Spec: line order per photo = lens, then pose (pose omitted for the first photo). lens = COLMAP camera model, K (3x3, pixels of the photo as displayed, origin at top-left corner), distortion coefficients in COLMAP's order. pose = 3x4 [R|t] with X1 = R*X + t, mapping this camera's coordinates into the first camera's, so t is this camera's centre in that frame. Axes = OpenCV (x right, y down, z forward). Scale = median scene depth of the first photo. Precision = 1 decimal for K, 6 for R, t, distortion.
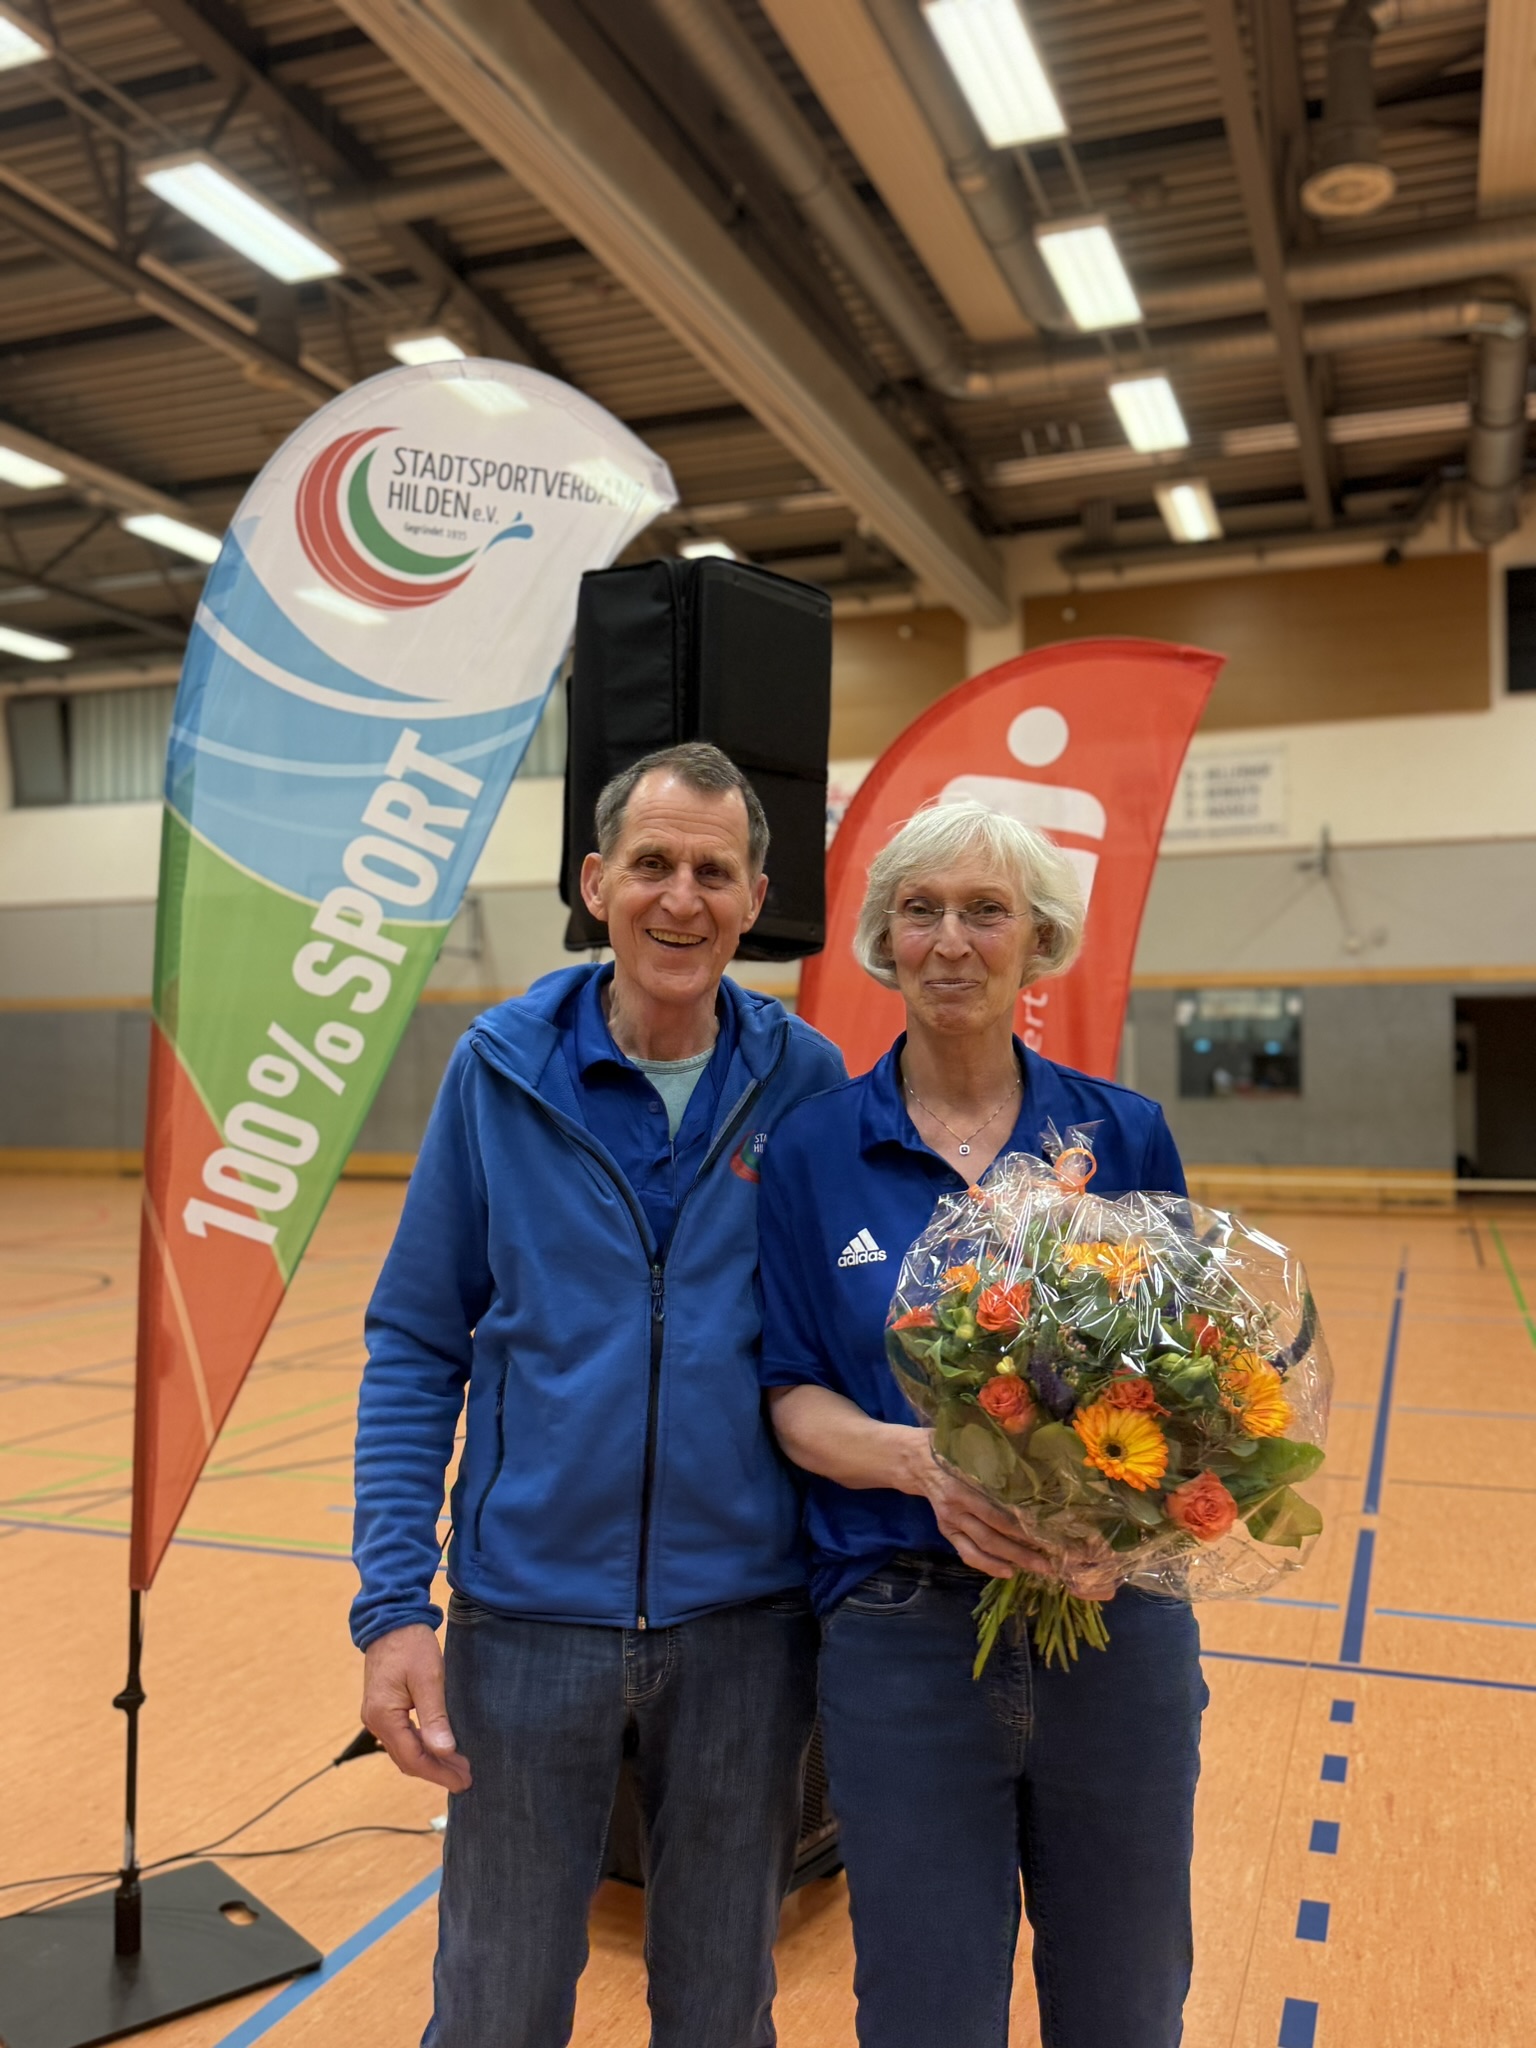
lens RADIAL K [[1739.8, 0, 785.5], [0, 1739.8, 1026.2], [0, 0, 1]] dist [0.131720, -0.234957]
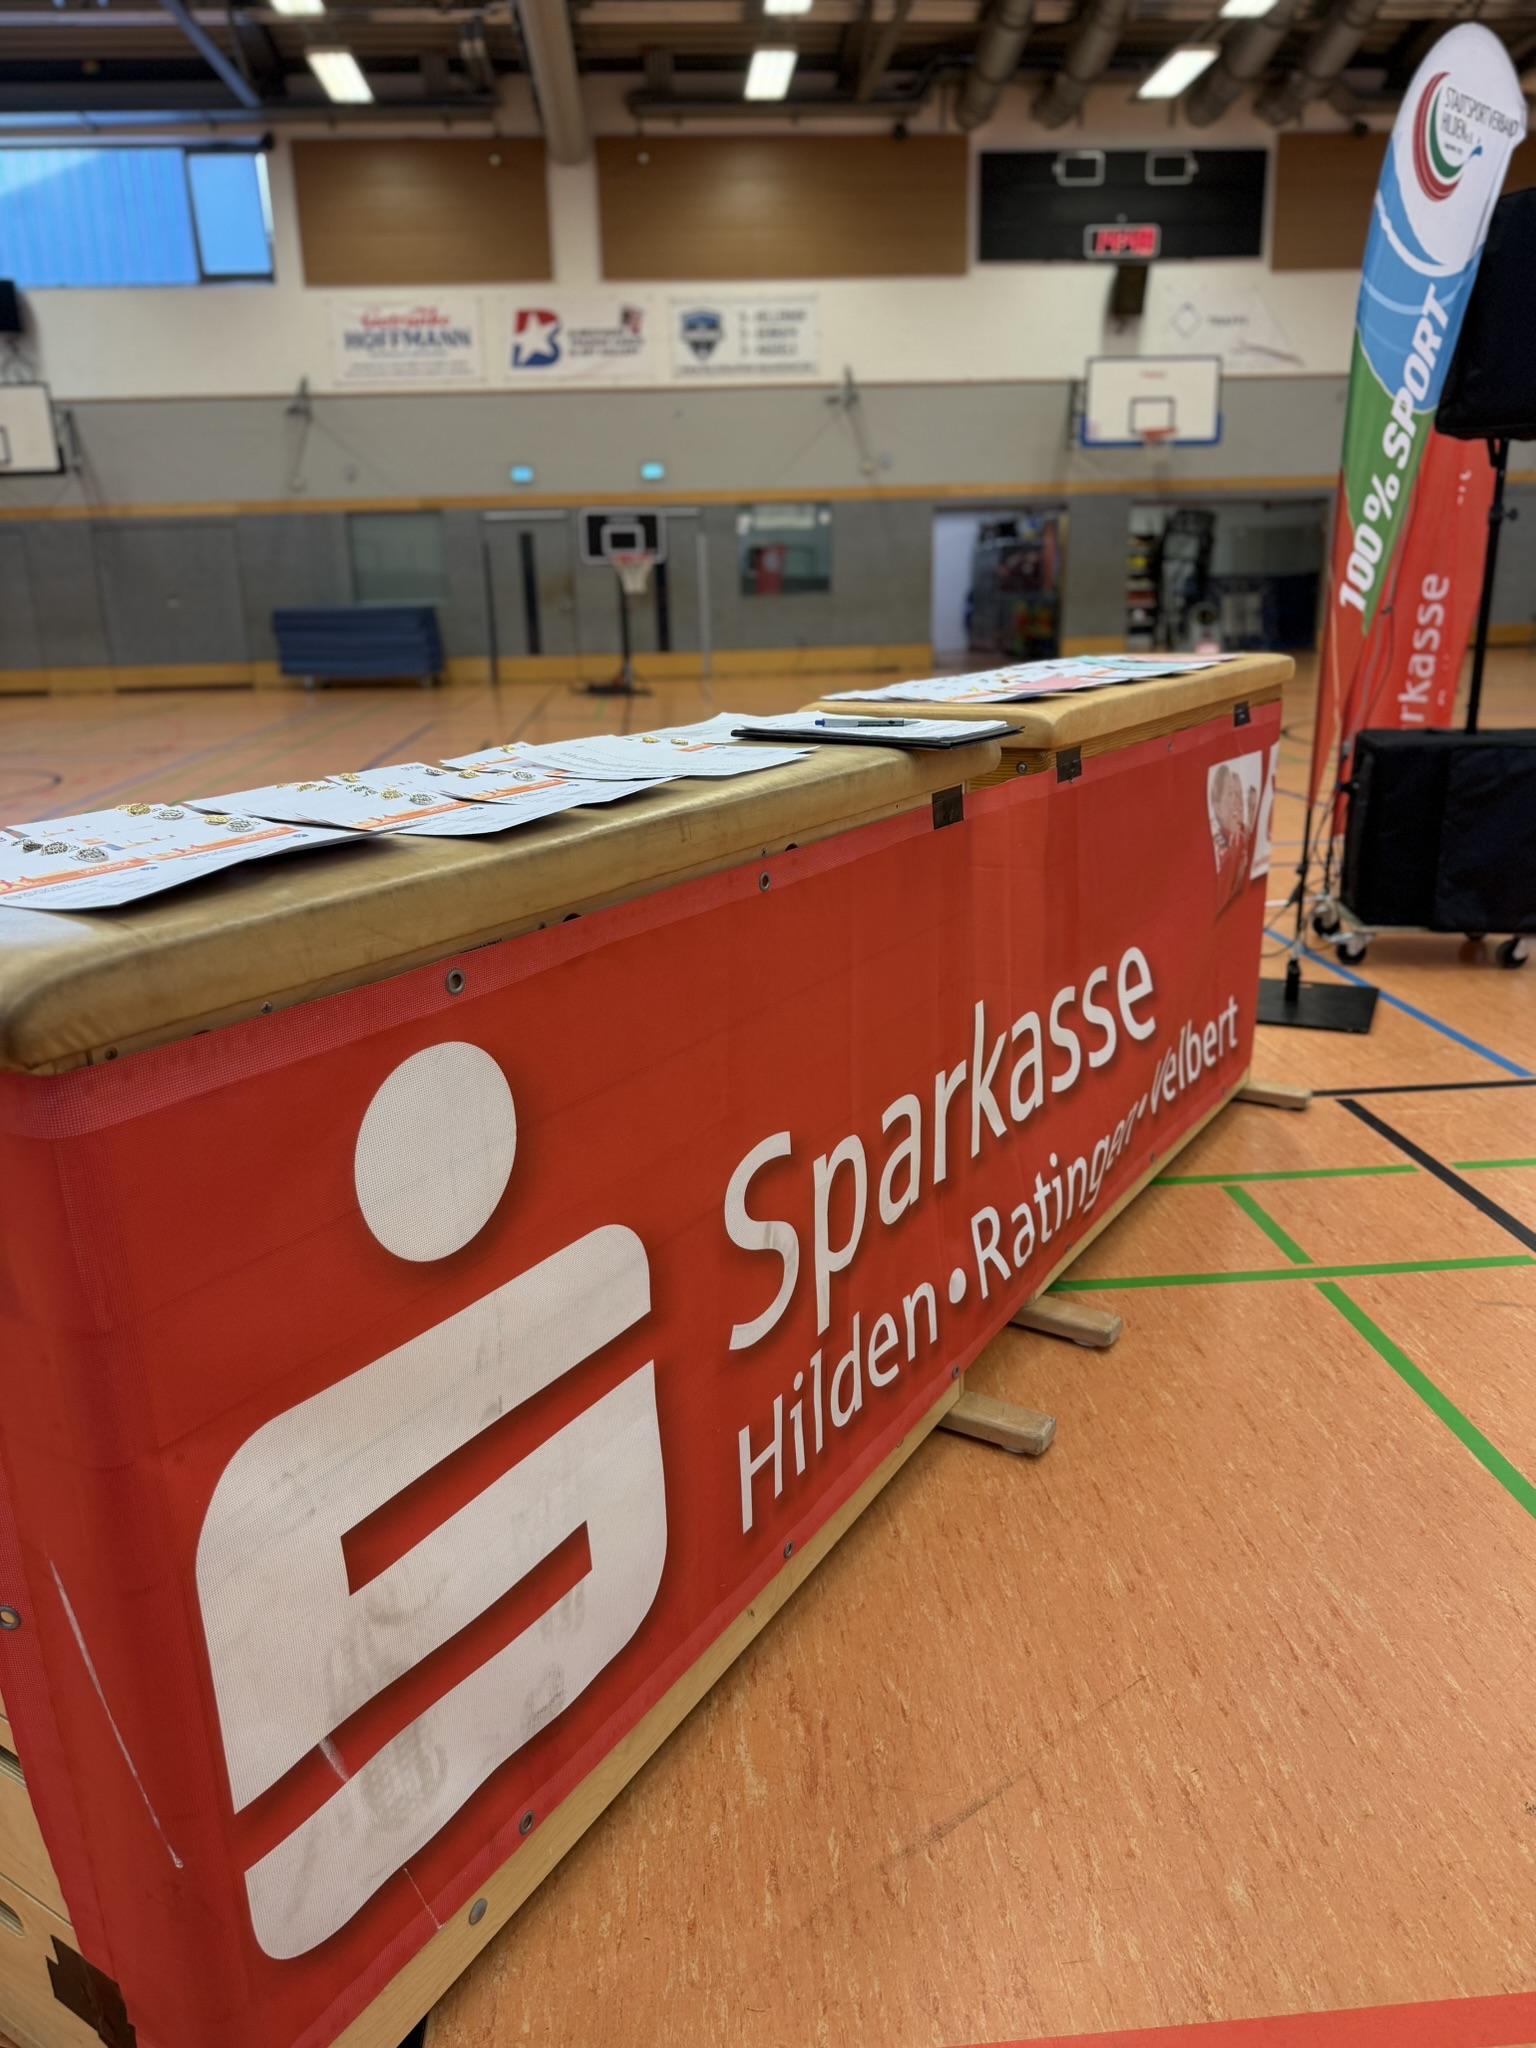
lens RADIAL K [[1469.9, 0, 767.6], [0, 1469.9, 999.1], [0, 0, 1]] dist [0.012142, -0.009344]
pose [[0.912402, -0.130685, 0.387871, -0.291101], [0.011950, 0.955758, 0.293912, 0.011344], [-0.409121, -0.263531, 0.873597, -0.023001]]
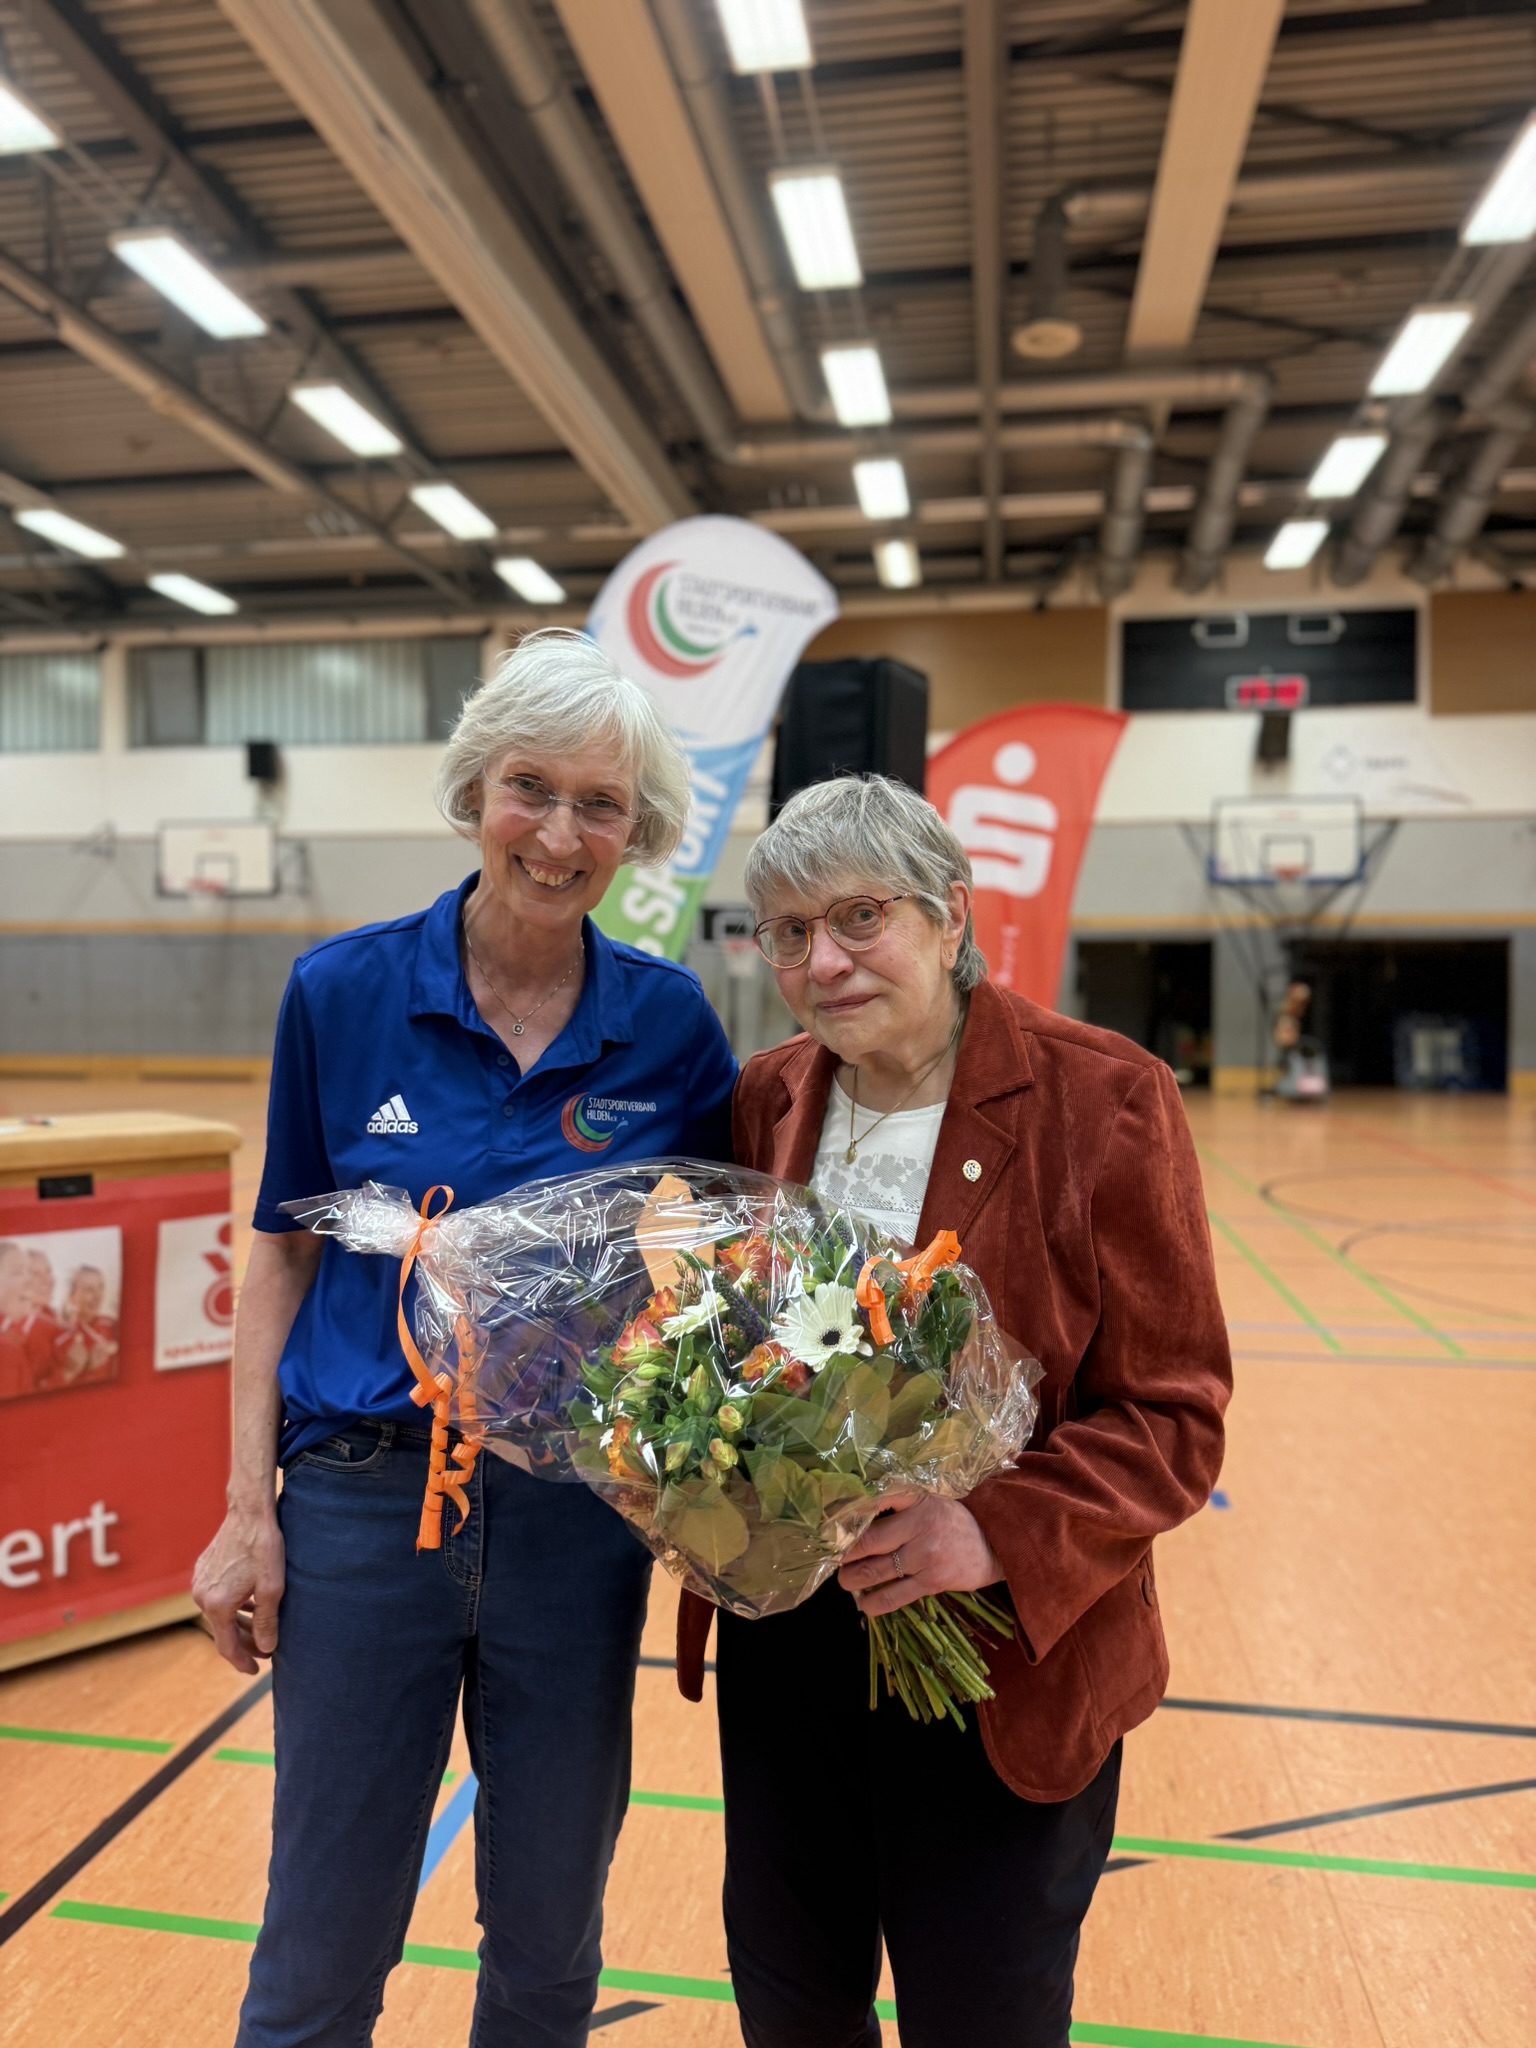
lens RADIAL K [[1462.8, 0, 765.1], [0, 1462.8, 997.7], [0, 0, 1]] dist [0.046588, -0.065033]
pose [[0.982858, 0.006740, 0.184239, -0.081211], [-0.011663, 0.999603, 0.025655, 0.003326], [-0.183993, -0.027364, 0.982547, -0.066558]]
